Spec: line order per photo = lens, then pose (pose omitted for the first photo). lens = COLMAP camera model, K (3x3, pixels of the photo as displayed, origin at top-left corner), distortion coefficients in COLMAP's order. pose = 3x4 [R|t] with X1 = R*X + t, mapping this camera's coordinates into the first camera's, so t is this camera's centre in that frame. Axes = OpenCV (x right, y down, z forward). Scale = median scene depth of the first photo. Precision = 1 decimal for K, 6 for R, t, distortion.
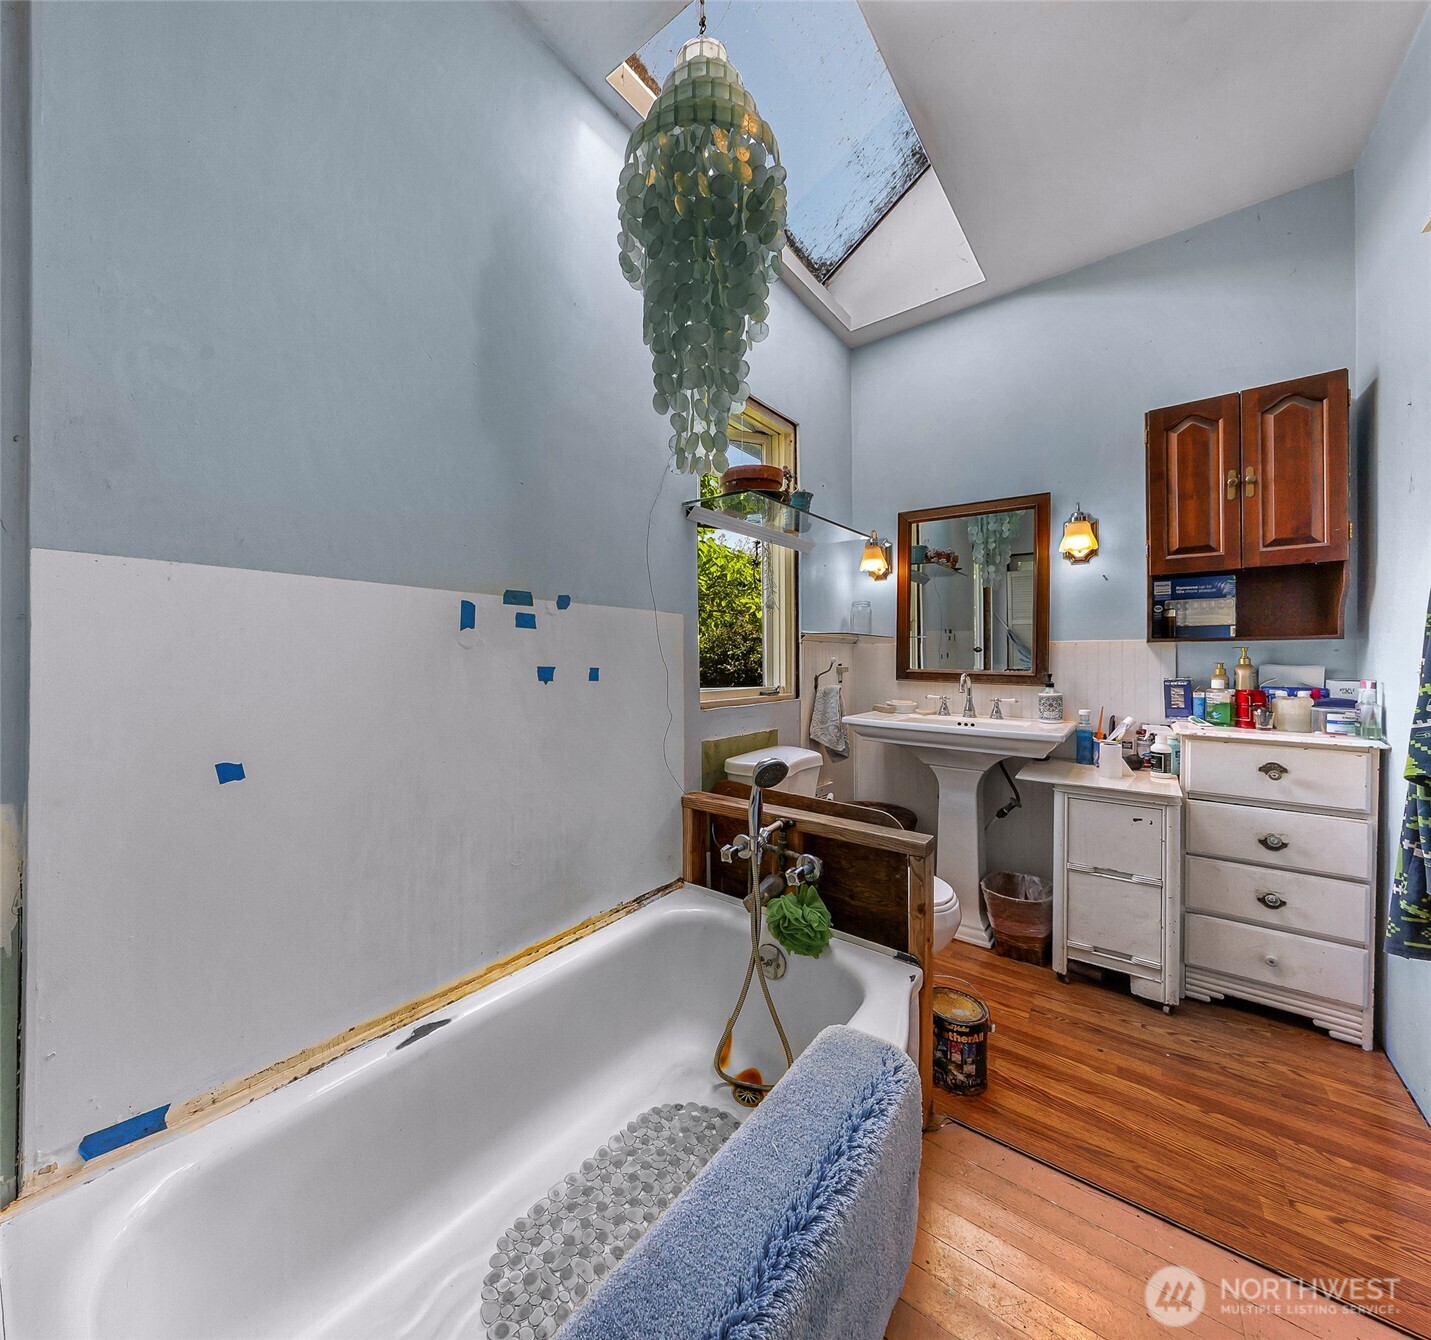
lens RADIAL K [[568.9, 0, 712.2], [0, 568.9, 659.9], [0, 0, 1]] dist [-0.001621, -0.000126]
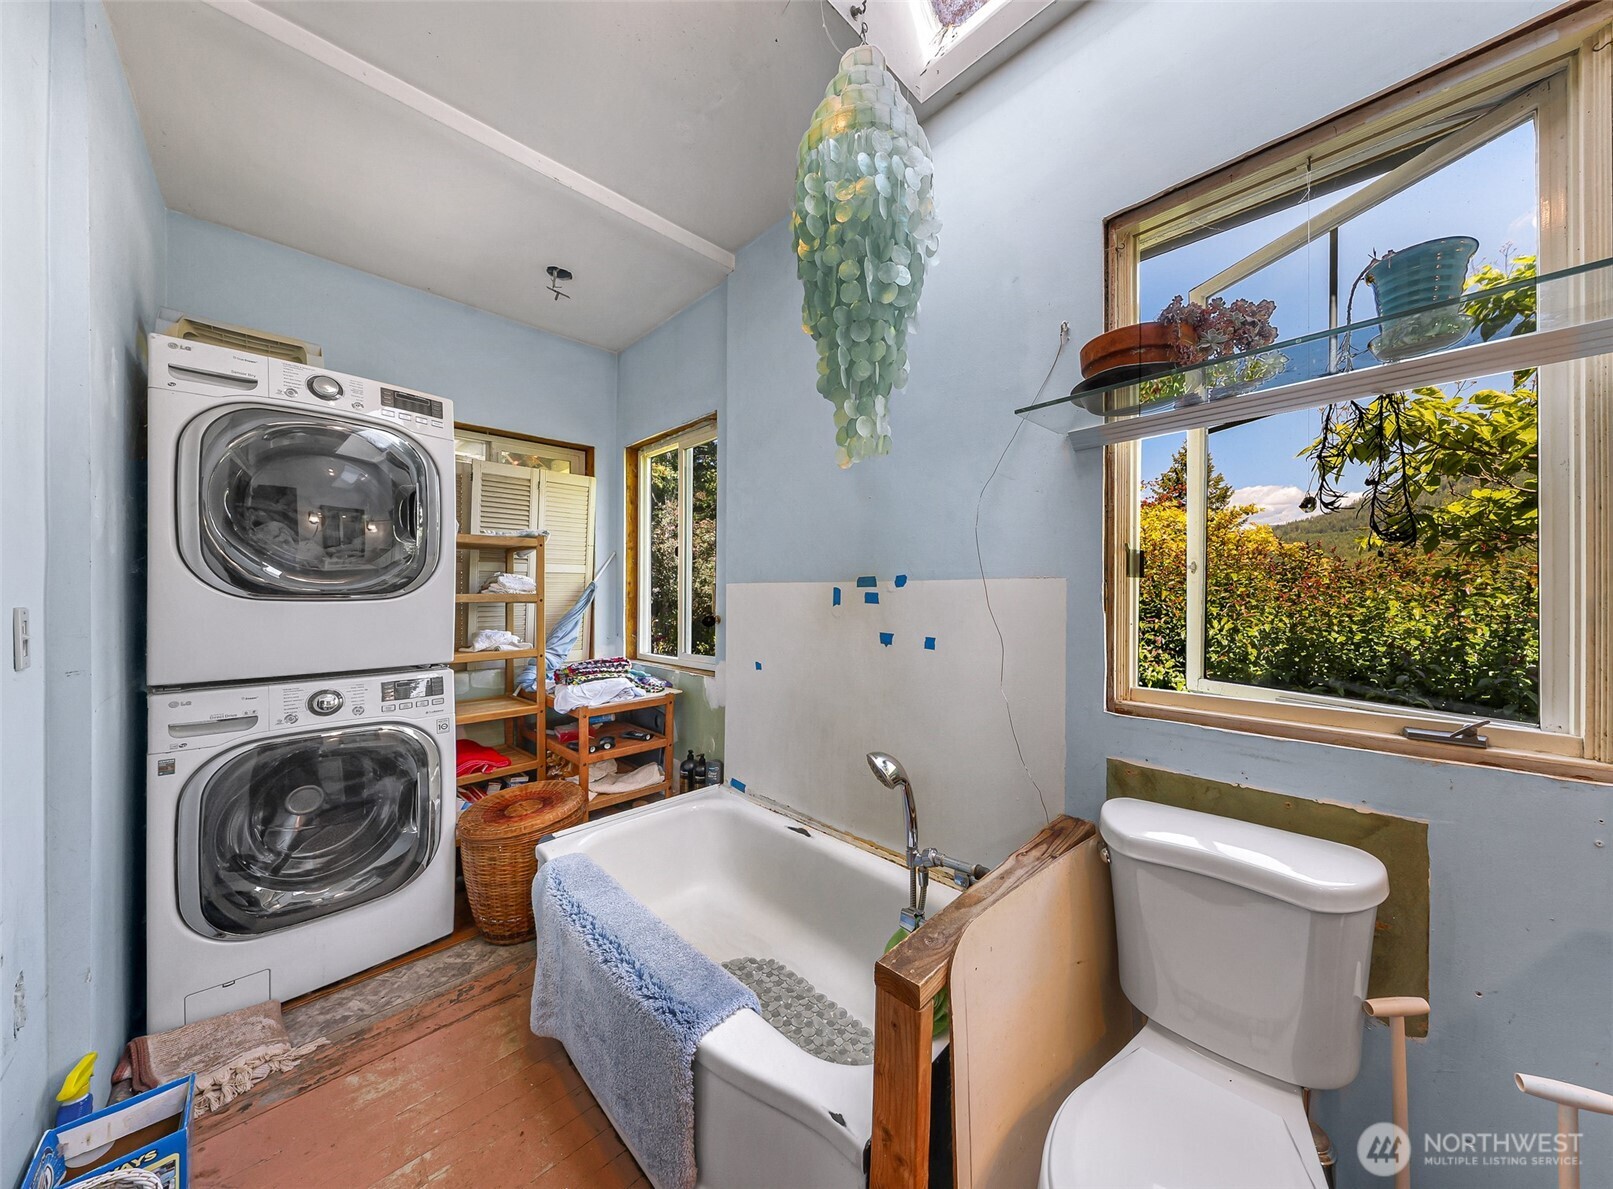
lens RADIAL K [[554.1, 0, 801.6], [0, 554.1, 594.0], [0, 0, 1]] dist [0.000547, 0.000004]
pose [[-0.140218, -0.001226, -0.990120, 1.034473], [-0.007425, 0.999972, -0.000187, -0.079220], [0.990093, 0.007326, -0.140224, 1.049842]]
